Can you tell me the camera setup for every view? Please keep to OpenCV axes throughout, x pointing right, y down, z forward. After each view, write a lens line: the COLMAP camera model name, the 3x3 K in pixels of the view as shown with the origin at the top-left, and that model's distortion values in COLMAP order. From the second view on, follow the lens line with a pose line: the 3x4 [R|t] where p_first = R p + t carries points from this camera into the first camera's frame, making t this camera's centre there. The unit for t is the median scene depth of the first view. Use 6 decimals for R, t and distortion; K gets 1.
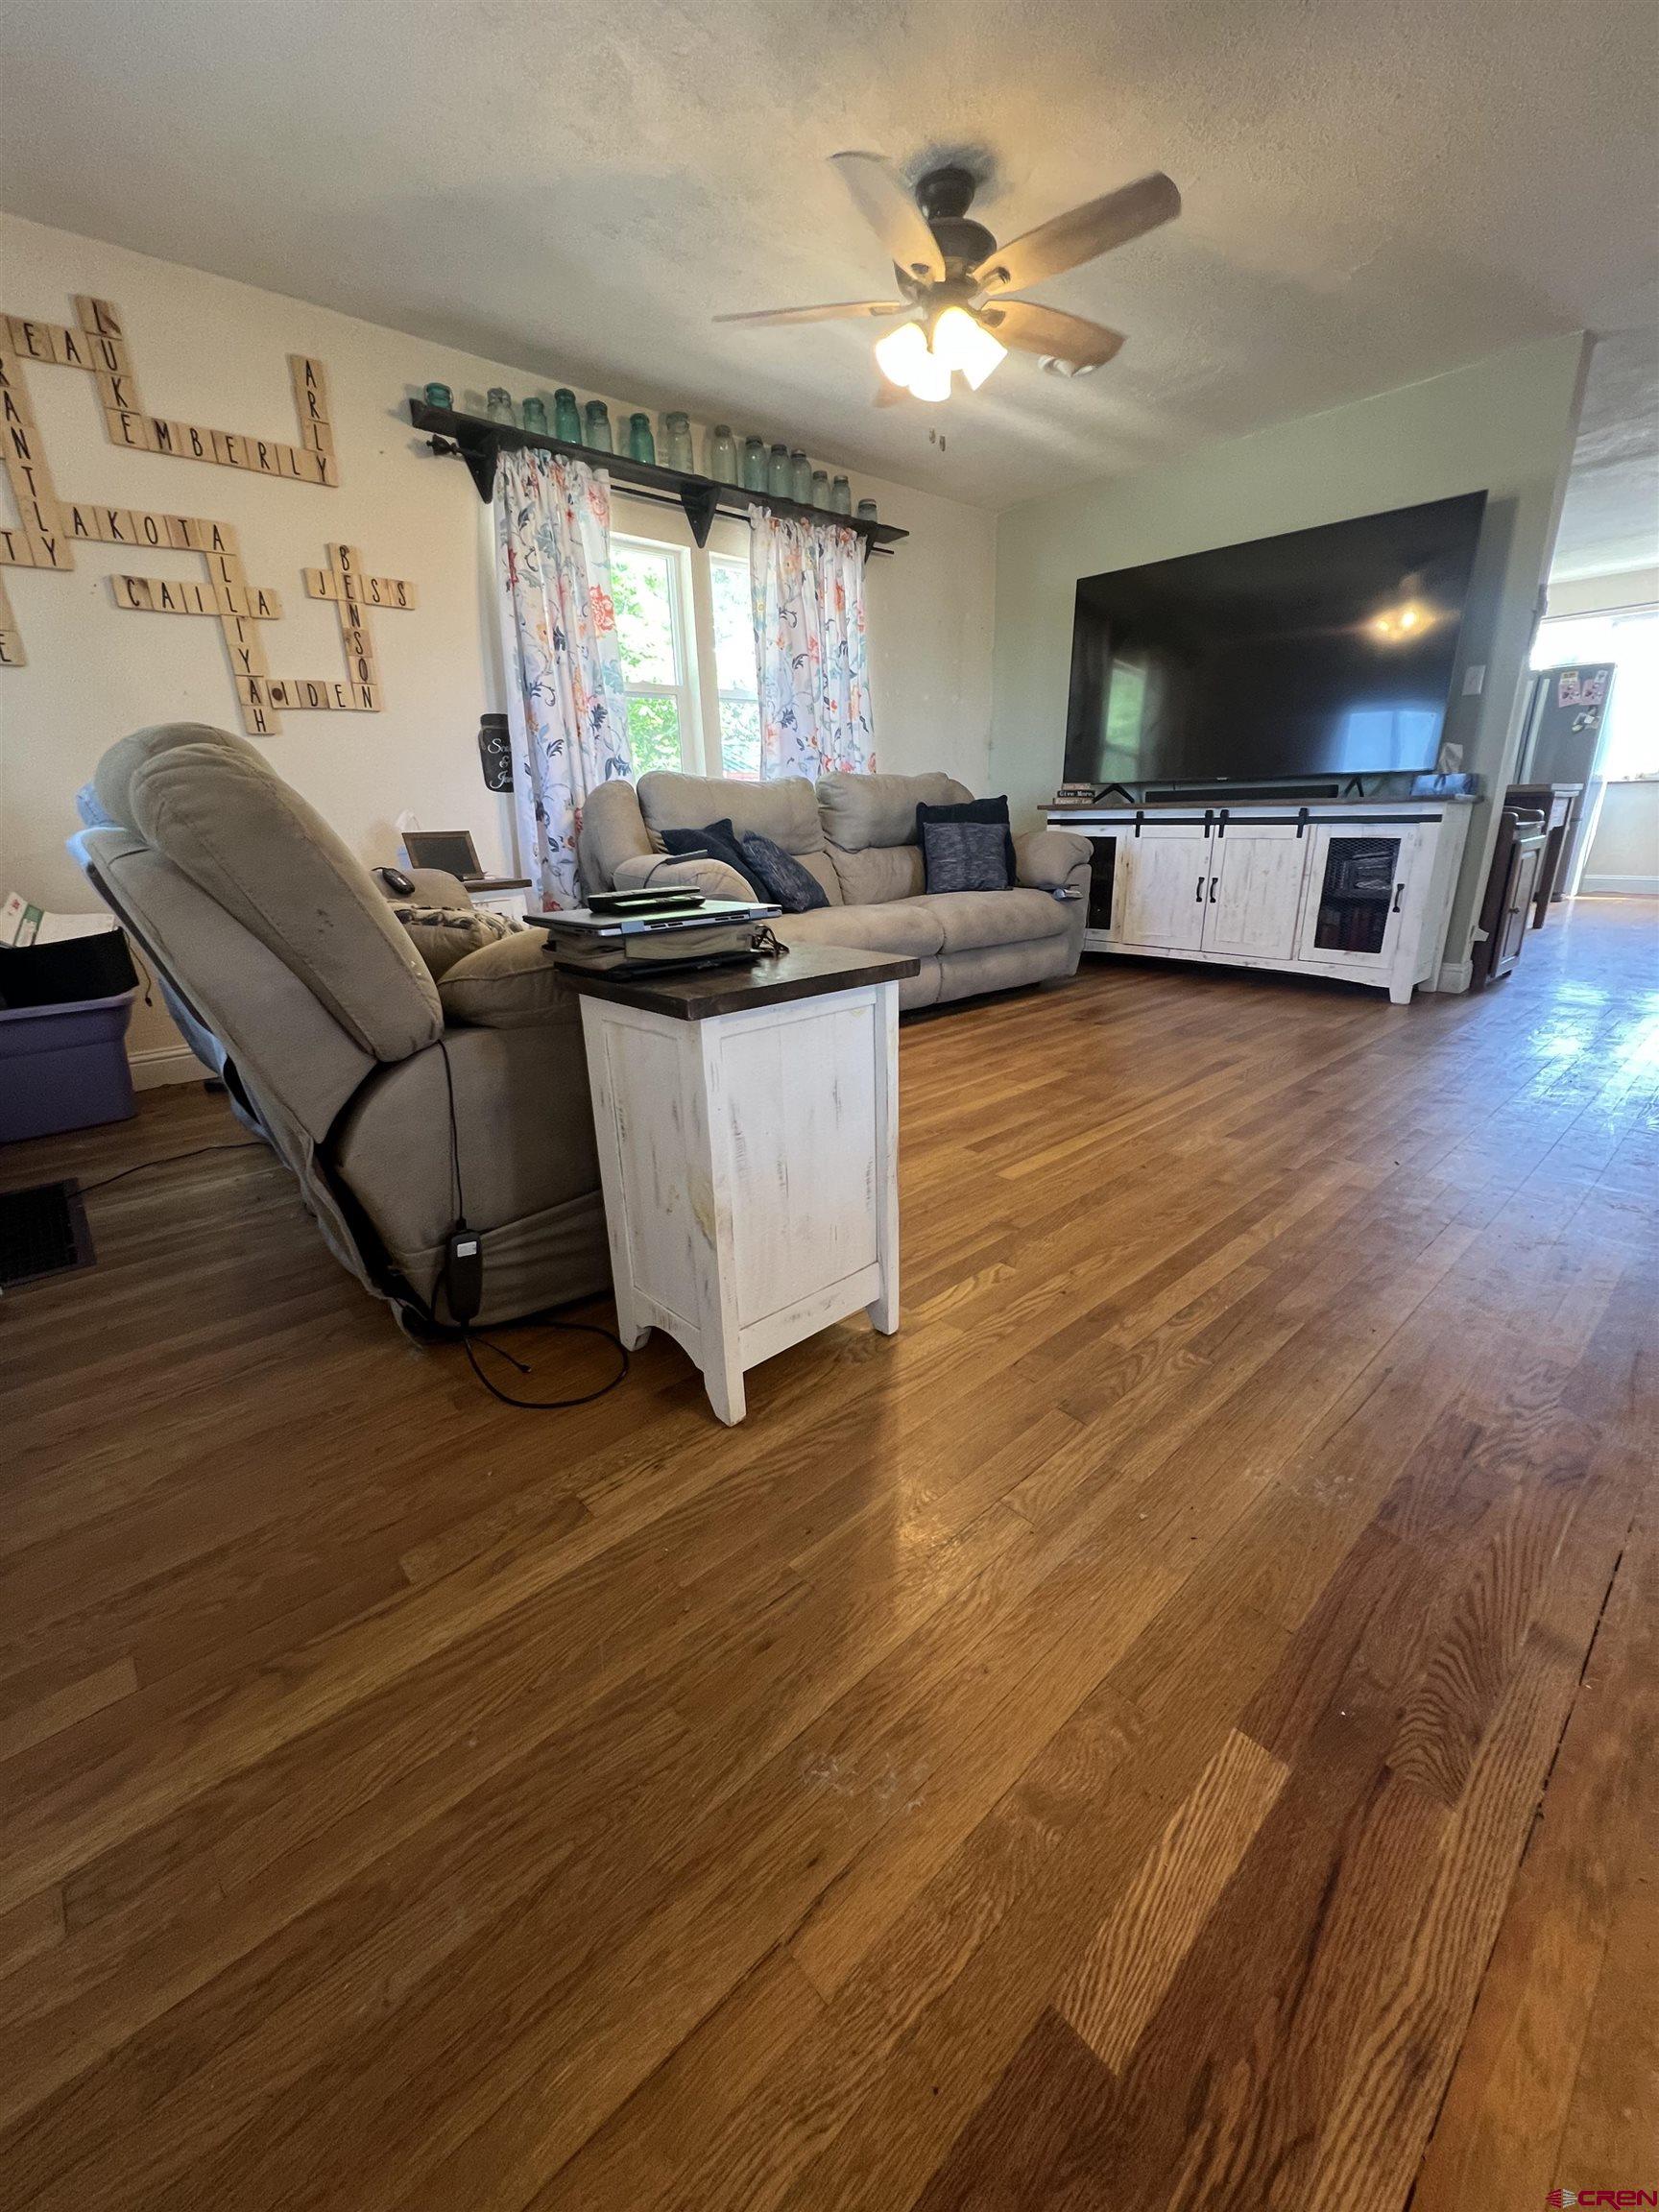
lens RADIAL K [[883.9, 0, 831.7], [0, 883.9, 1109.6], [0, 0, 1]] dist [-0.006494, 0.002602]
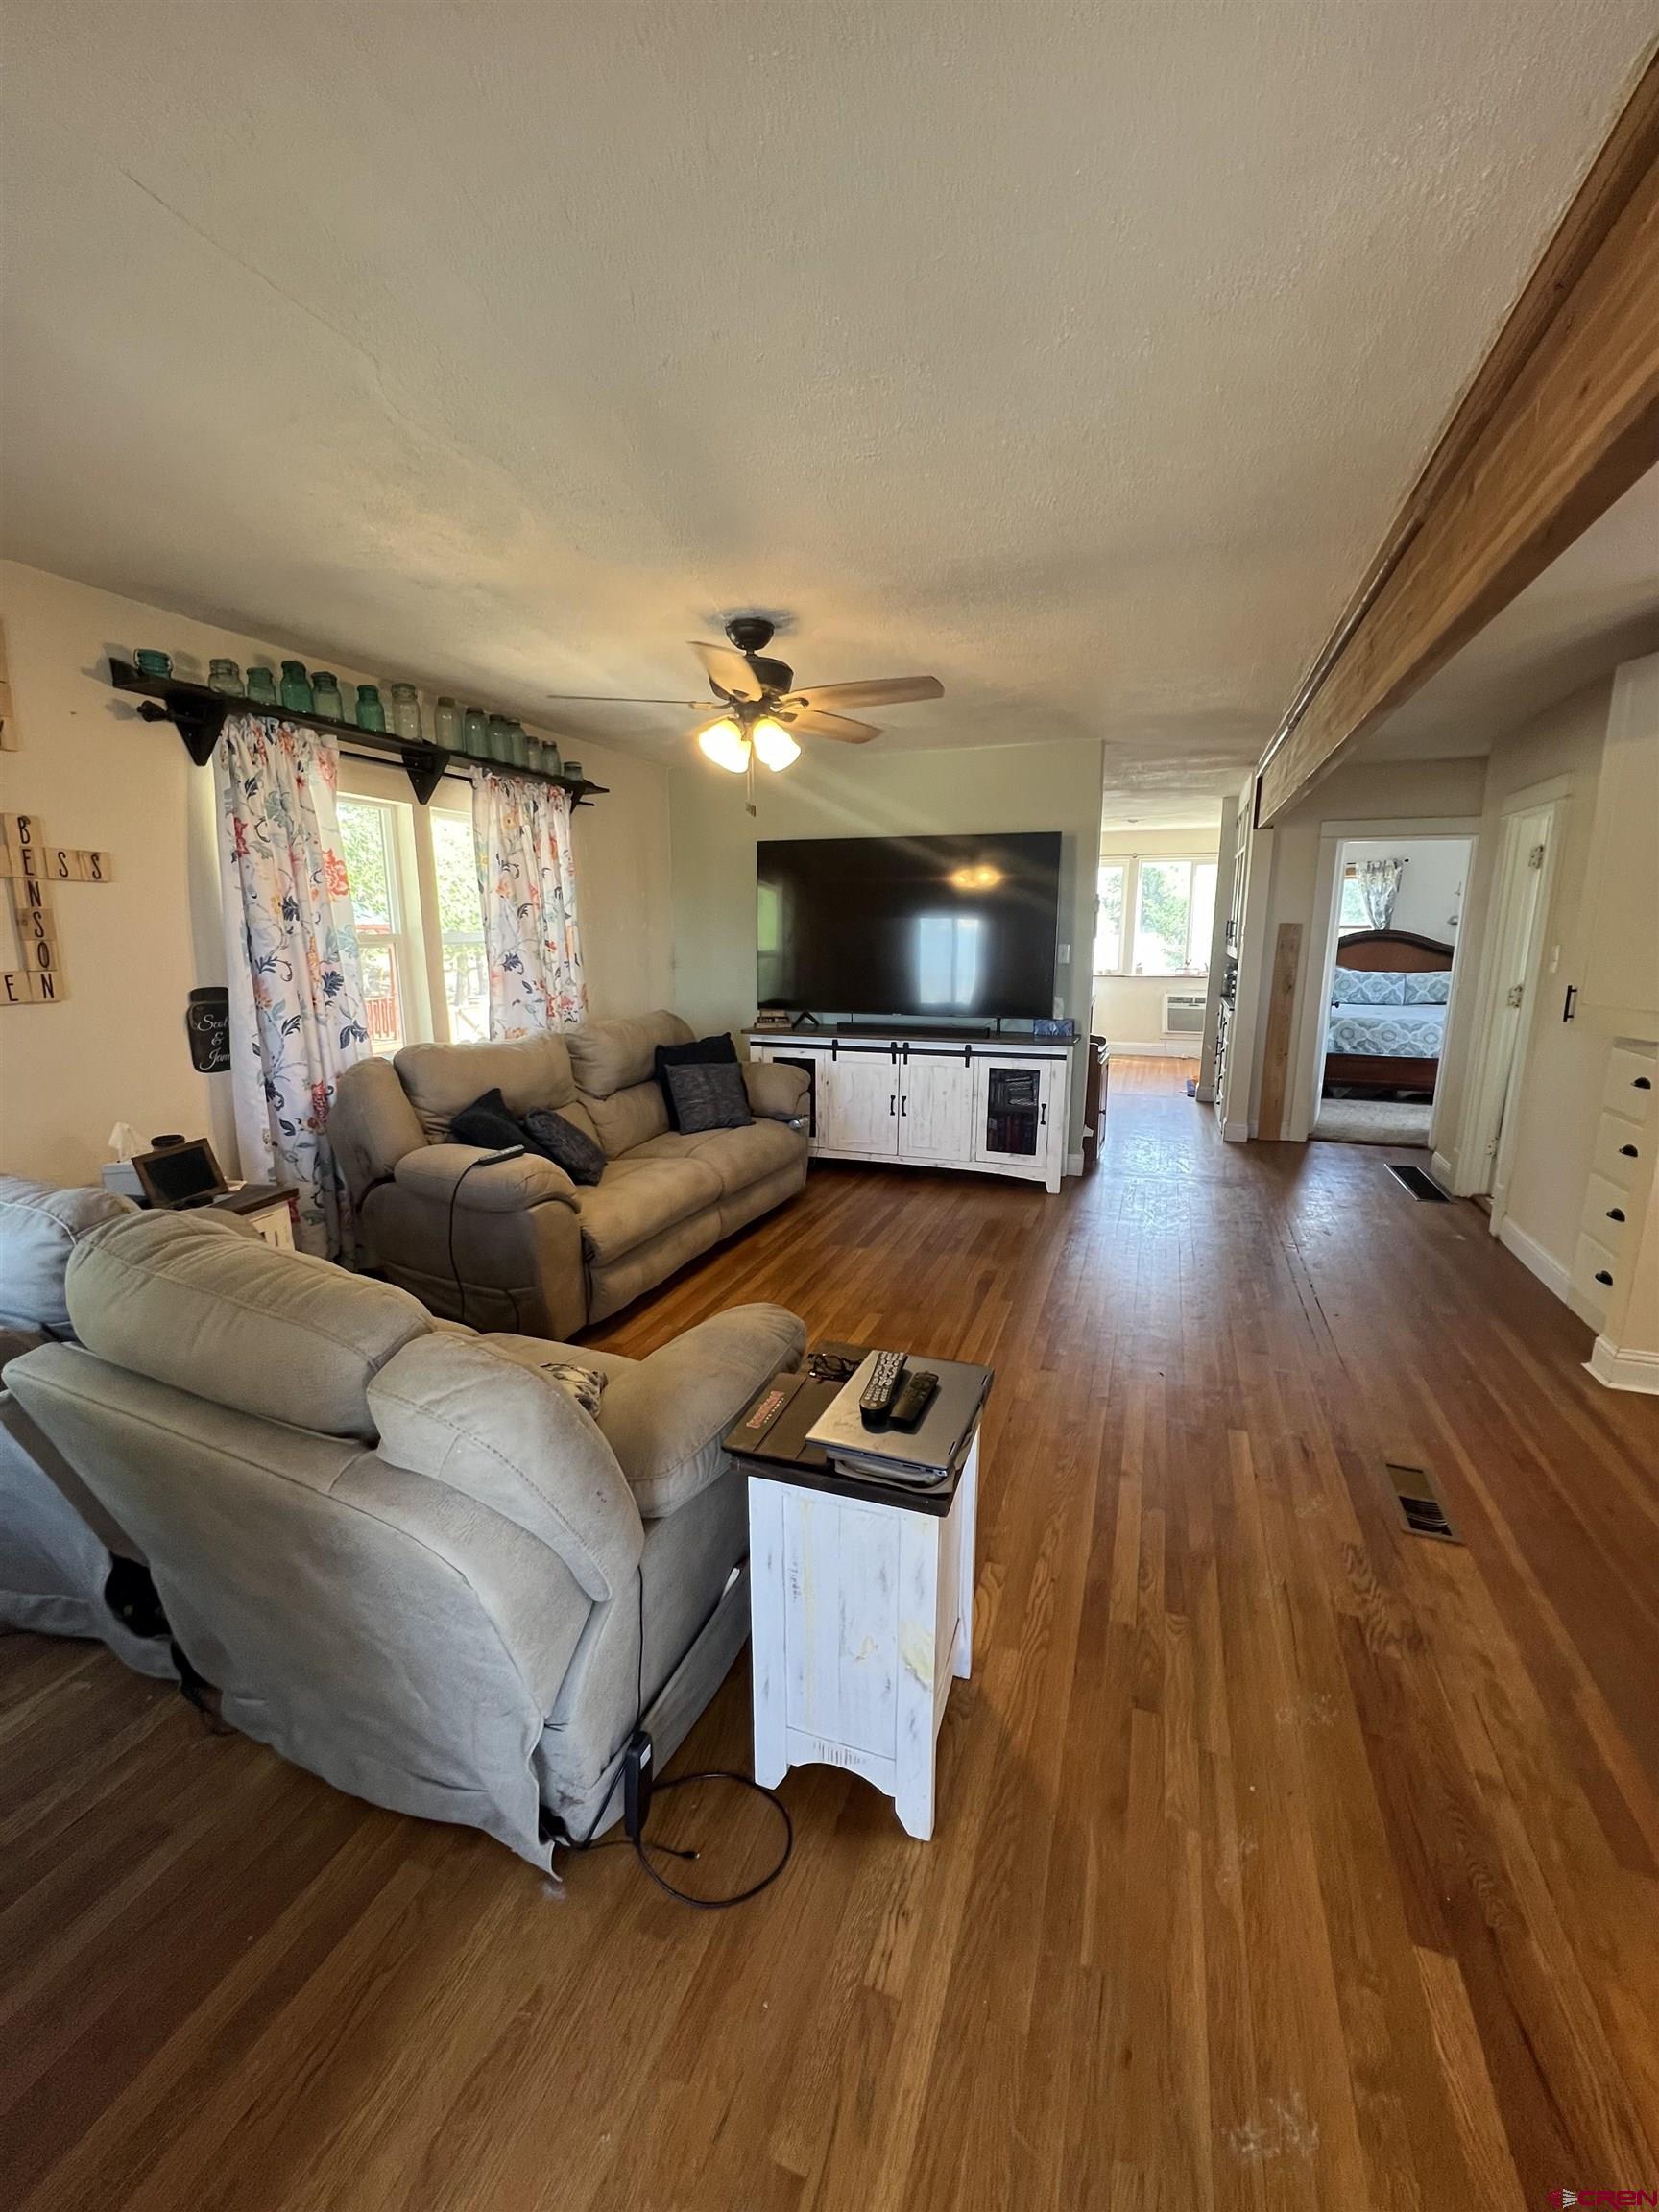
lens RADIAL K [[894.1, 0, 829.5], [0, 894.1, 1106.0], [0, 0, 1]] dist [-0.001927, 0.000070]
pose [[0.884901, -0.070064, 0.460480, -0.246152], [0.129146, 0.986767, -0.098039, -0.165542], [-0.447518, 0.146224, 0.882239, -0.024396]]
